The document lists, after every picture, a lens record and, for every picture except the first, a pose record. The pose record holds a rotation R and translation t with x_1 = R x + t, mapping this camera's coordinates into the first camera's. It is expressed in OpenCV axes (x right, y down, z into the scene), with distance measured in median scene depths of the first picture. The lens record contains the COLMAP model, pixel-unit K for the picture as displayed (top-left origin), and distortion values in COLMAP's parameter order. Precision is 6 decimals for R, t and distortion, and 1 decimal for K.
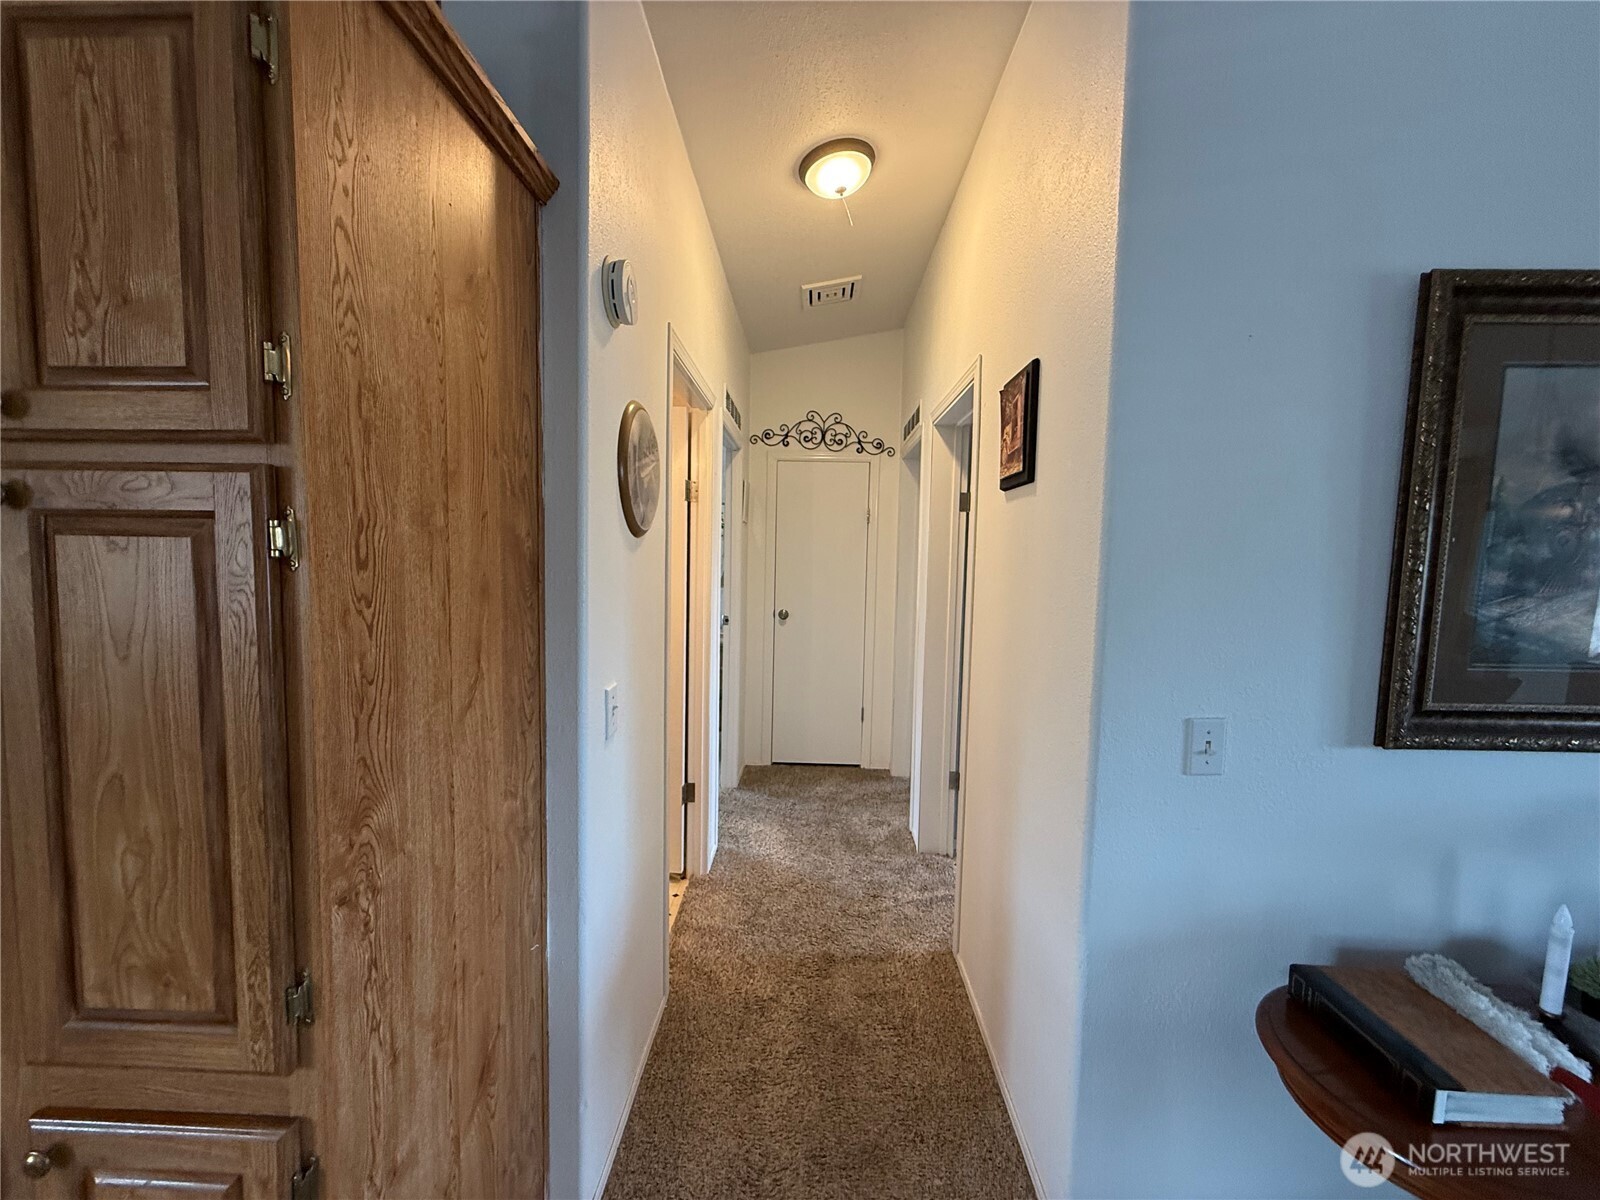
lens RADIAL K [[637.2, 0, 796.0], [0, 637.2, 598.4], [0, 0, 1]] dist [0.001101, -0.000102]
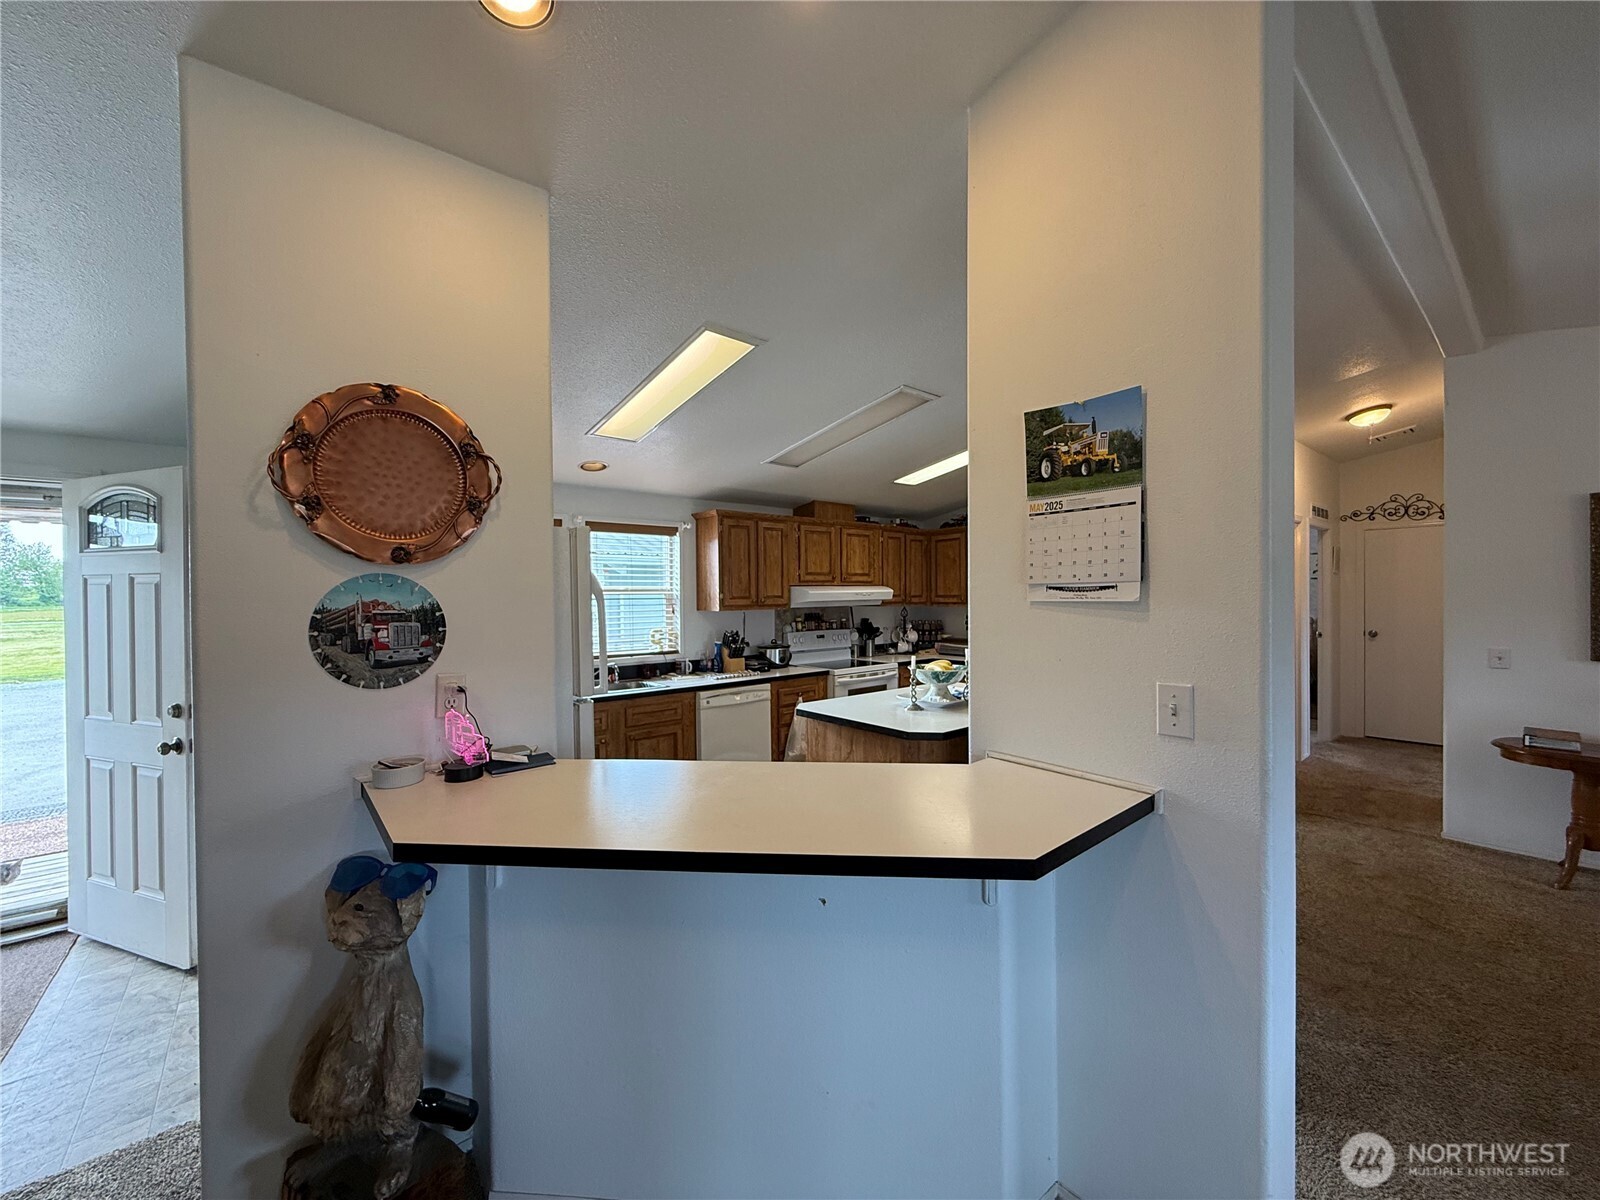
lens RADIAL K [[637.2, 0, 800.4], [0, 637.2, 600.6], [0, 0, 1]] dist [0.001101, -0.000102]
pose [[0.662929, -0.017377, -0.748481, 0.230862], [-0.028418, 0.998426, -0.048350, 0.065047], [0.748143, 0.053323, 0.661392, -1.071719]]
